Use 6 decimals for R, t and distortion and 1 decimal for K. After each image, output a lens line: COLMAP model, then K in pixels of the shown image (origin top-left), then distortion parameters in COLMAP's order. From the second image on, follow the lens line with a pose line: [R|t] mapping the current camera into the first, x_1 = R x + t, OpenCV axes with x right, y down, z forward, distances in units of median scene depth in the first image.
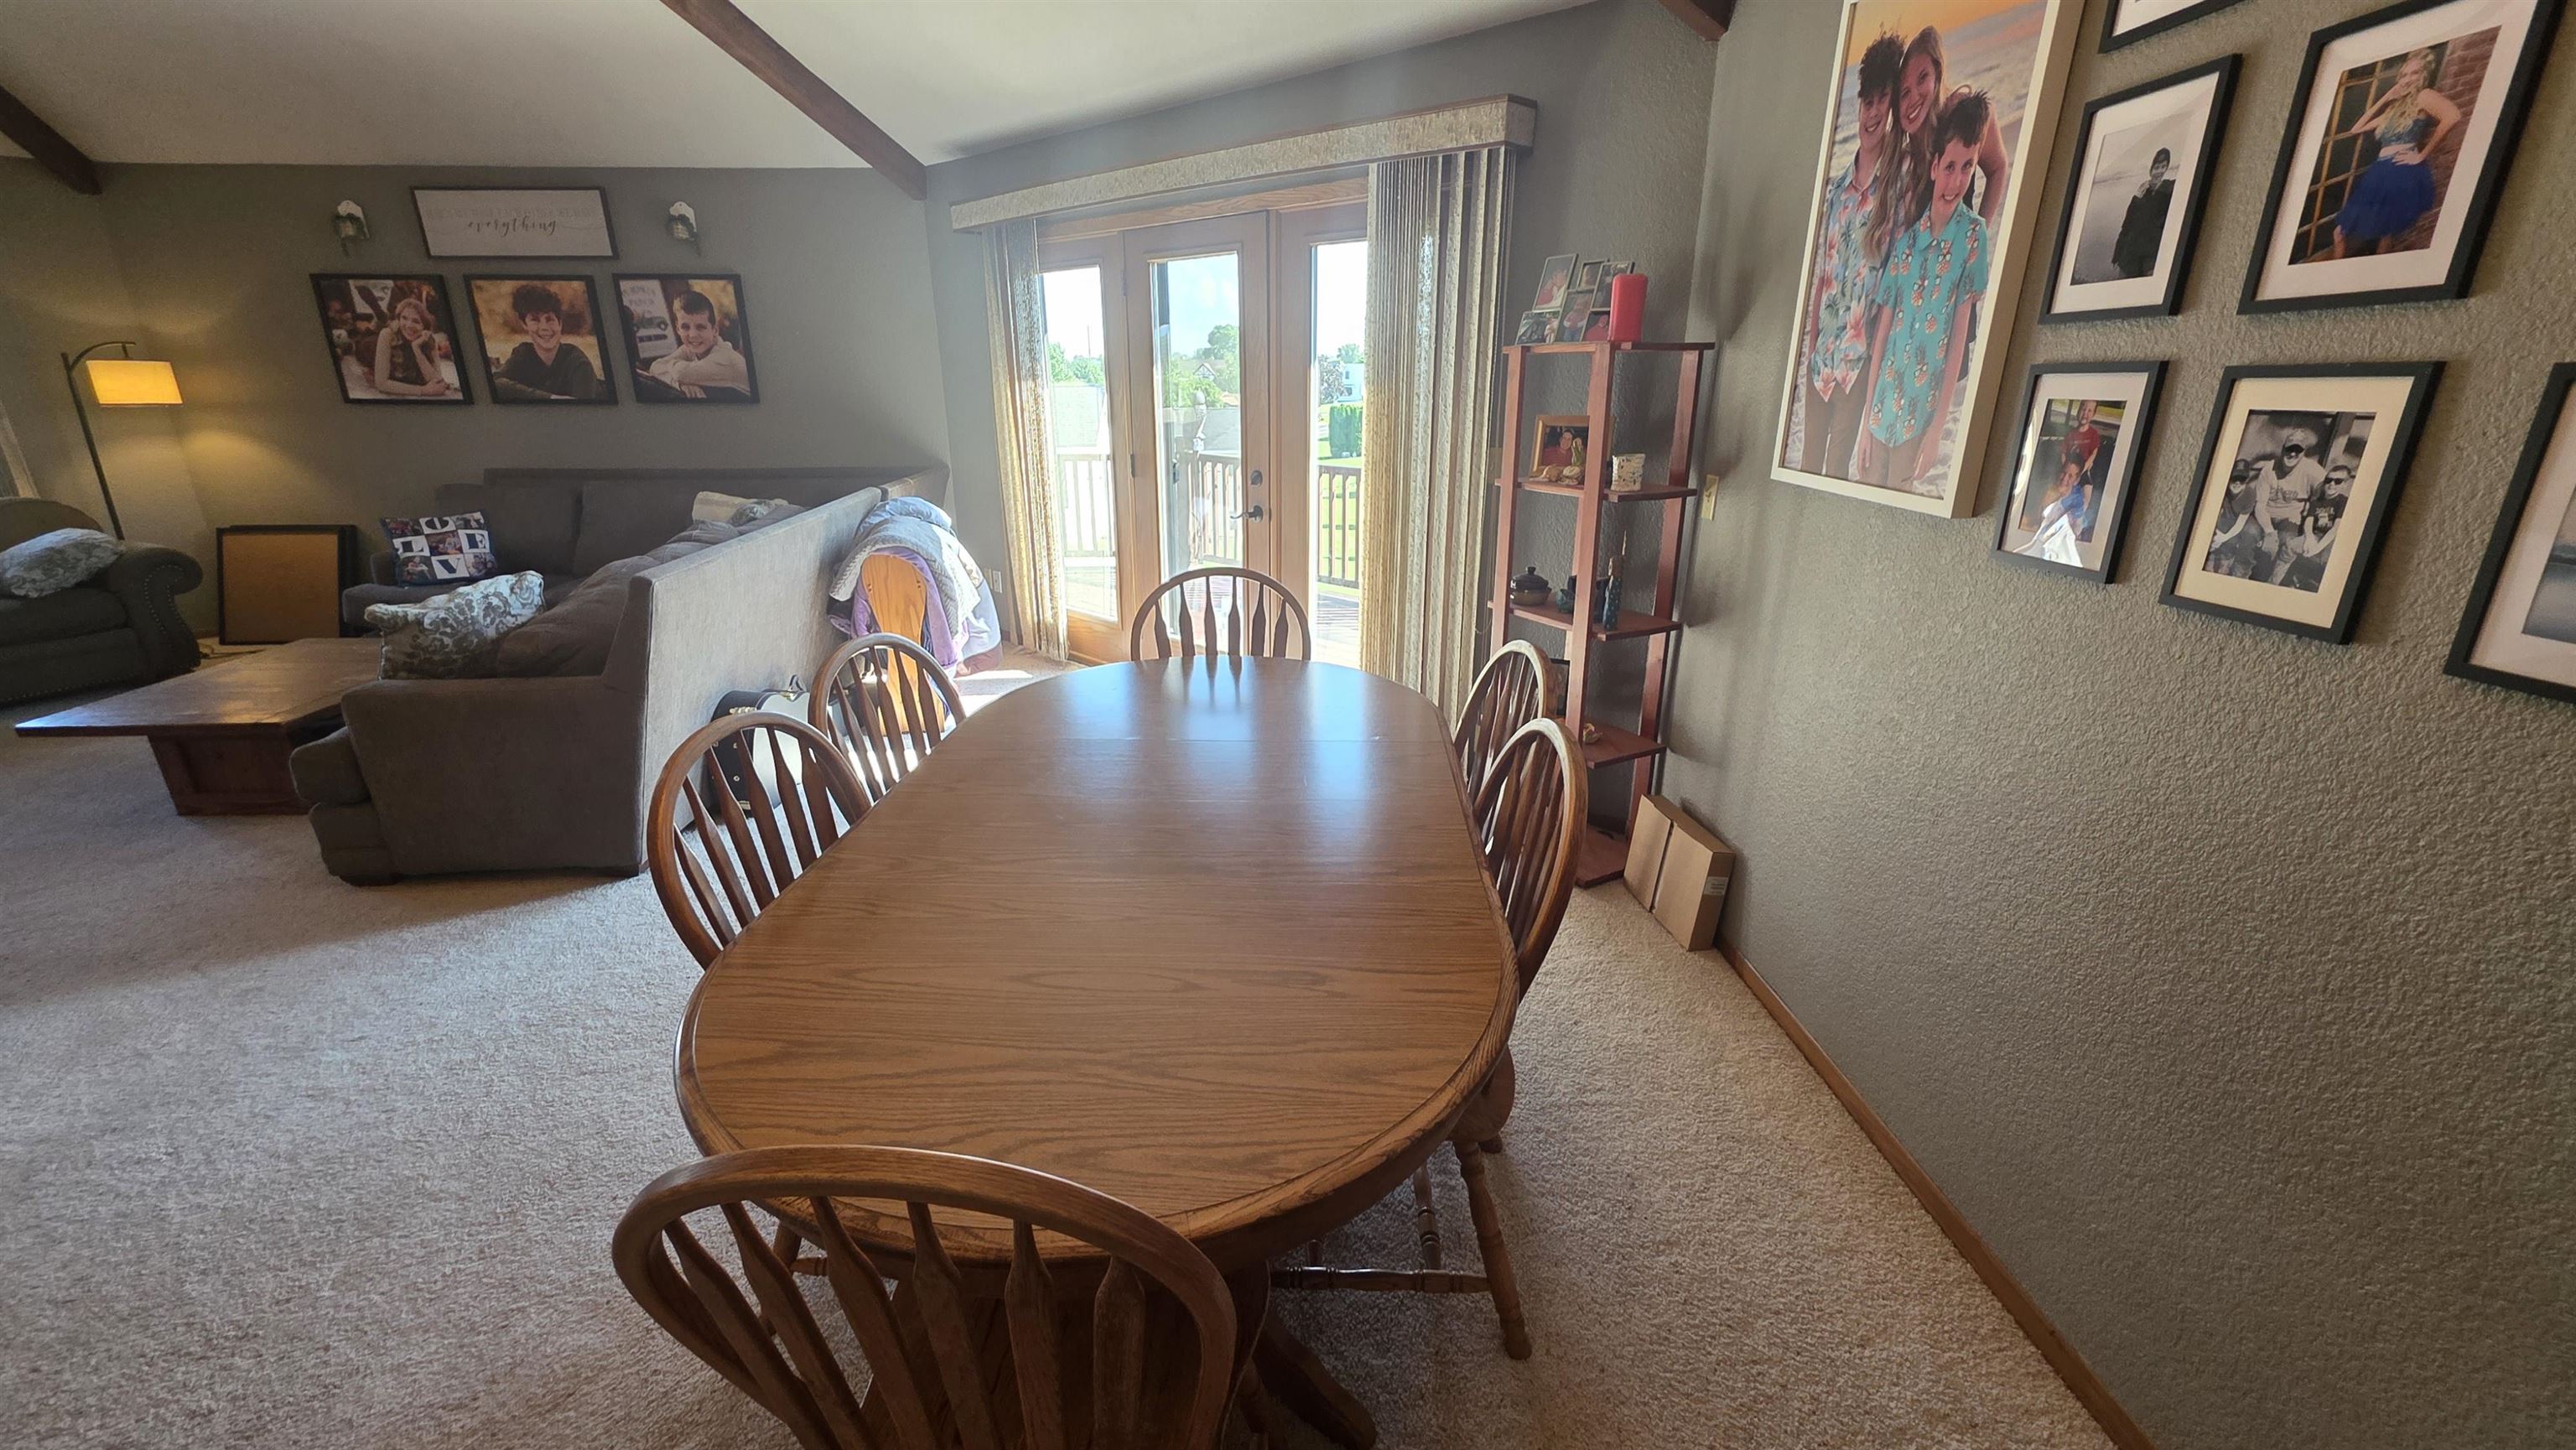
lens RADIAL K [[1023.3, 0, 1297.9], [0, 1023.3, 718.7], [0, 0, 1]] dist [0.003225, 0.000068]
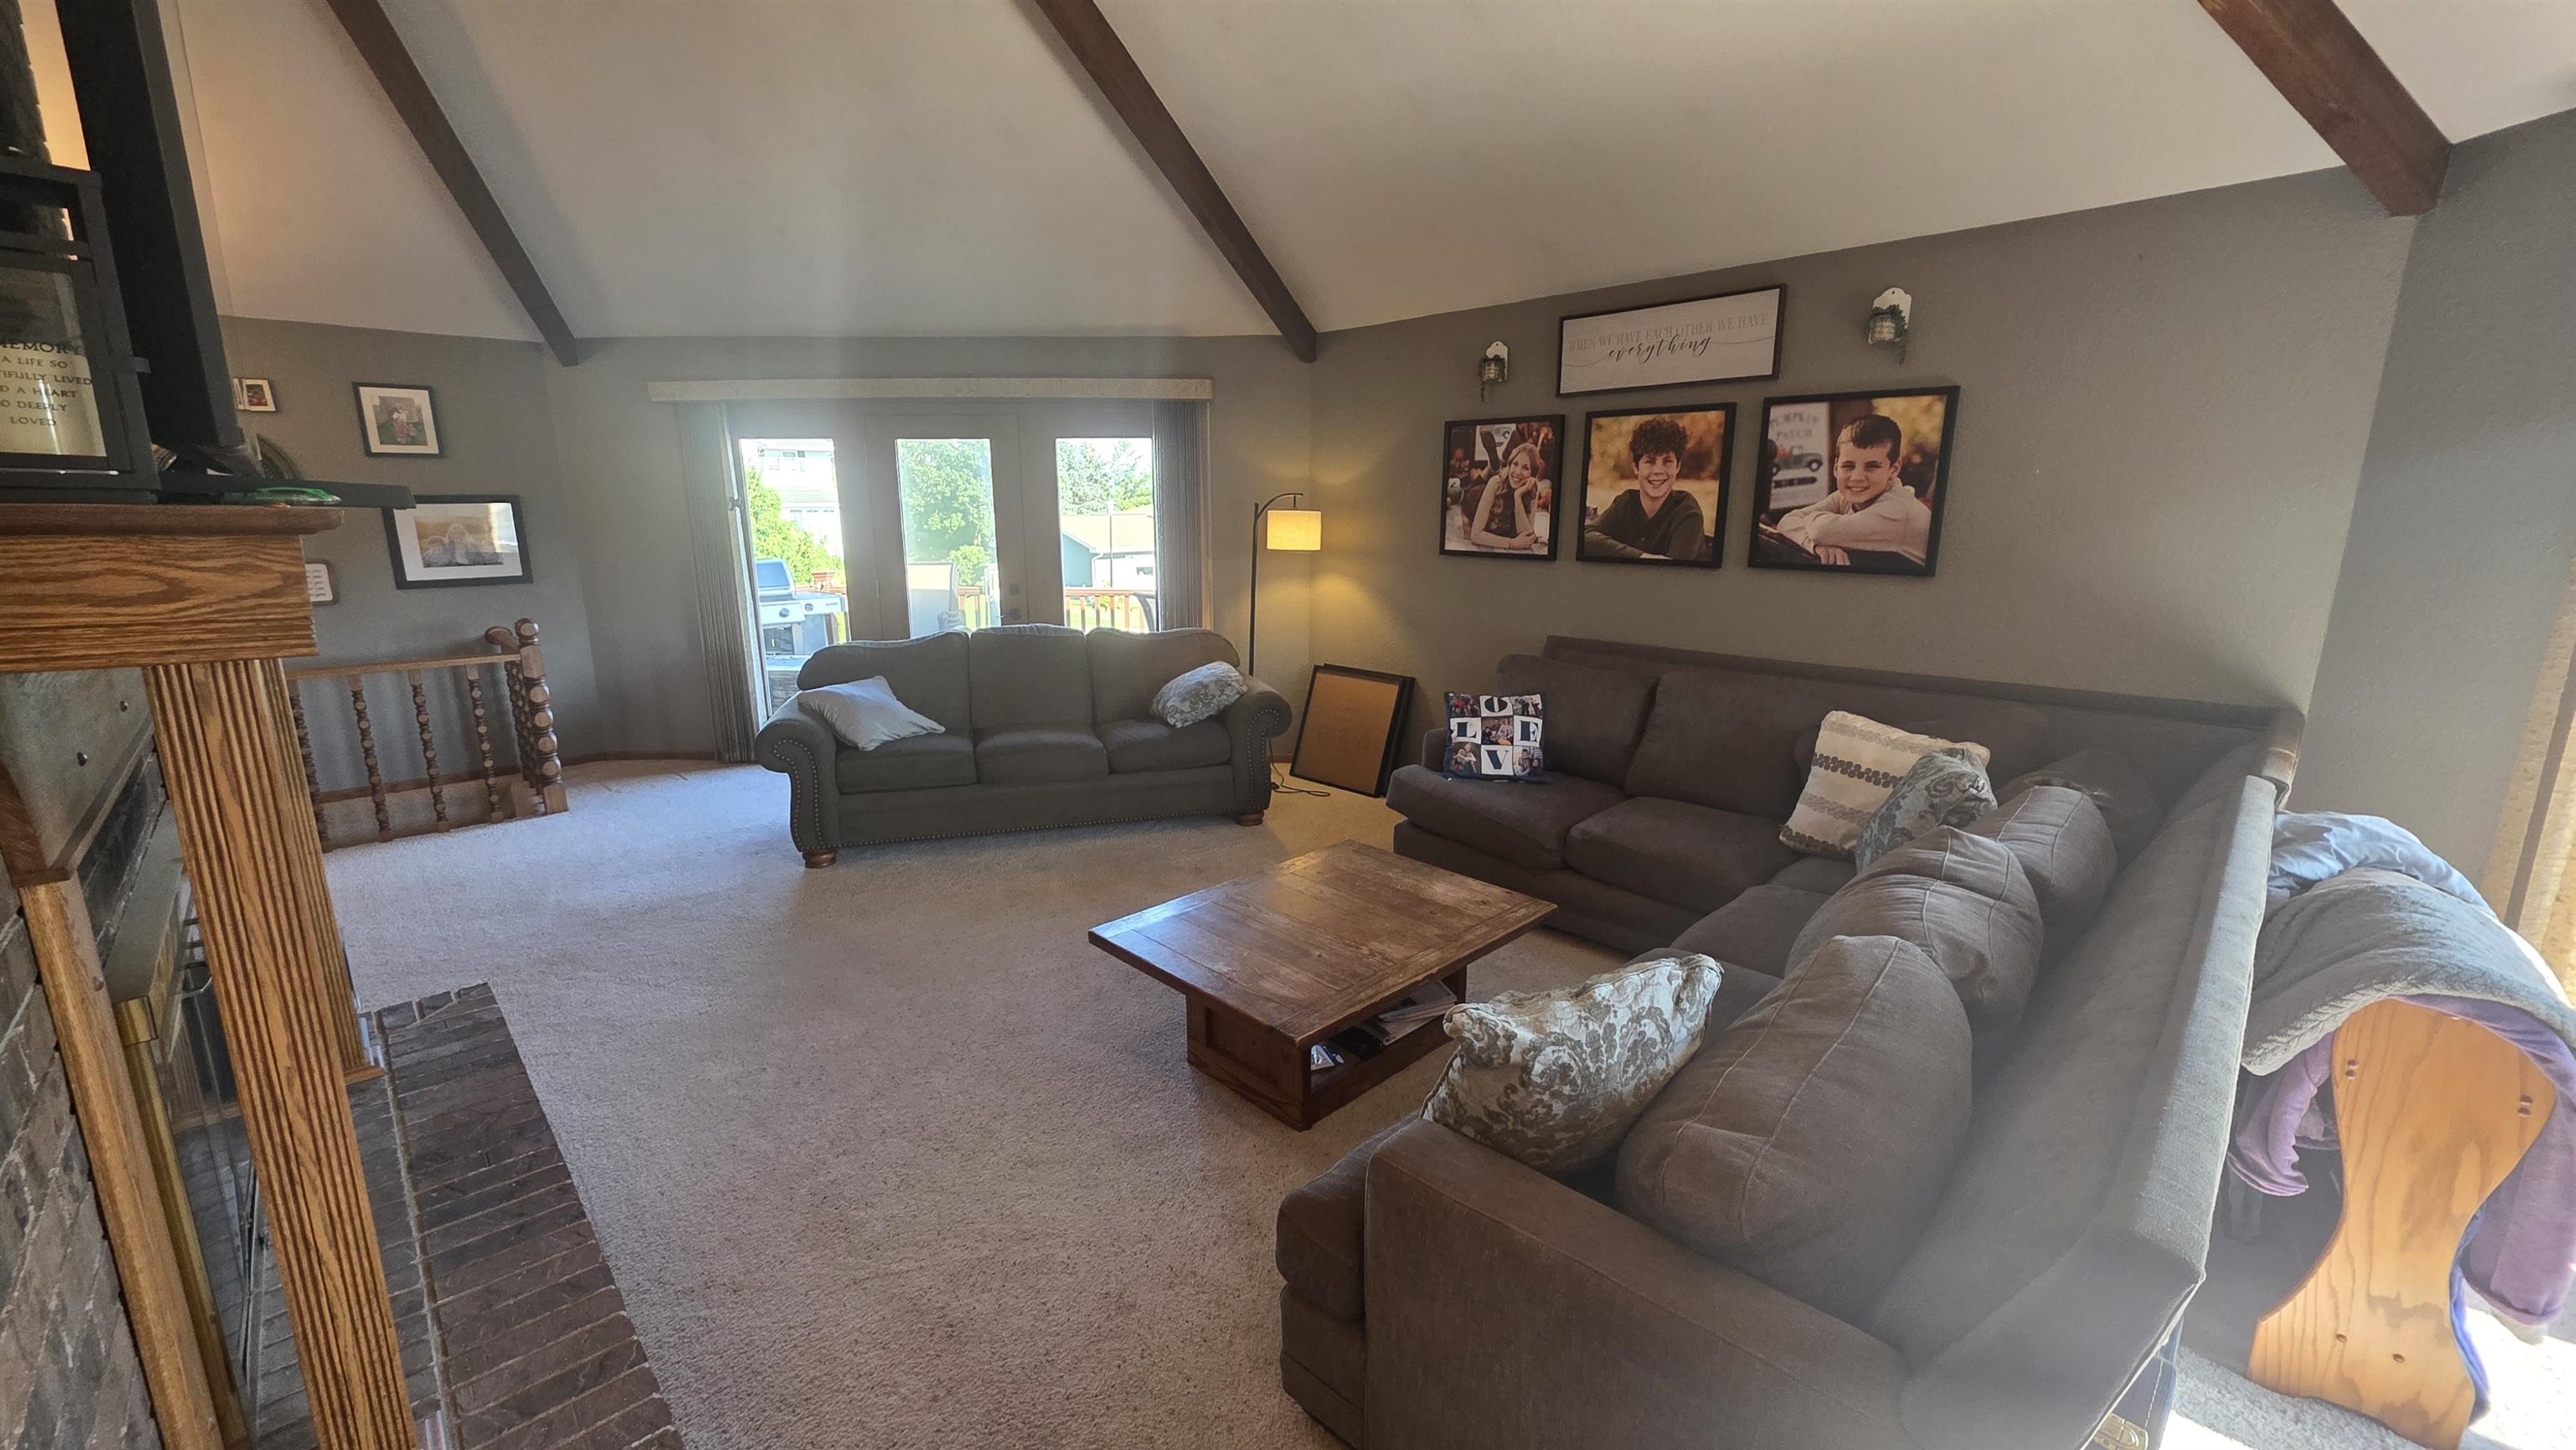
lens RADIAL K [[1023.3, 0, 1297.9], [0, 1023.3, 718.7], [0, 0, 1]] dist [0.003225, 0.000068]
pose [[0.672457, 0.155431, -0.723631, -0.326094], [-0.241655, 0.970228, -0.016167, -0.118729], [0.699574, 0.185741, 0.689997, 0.302448]]
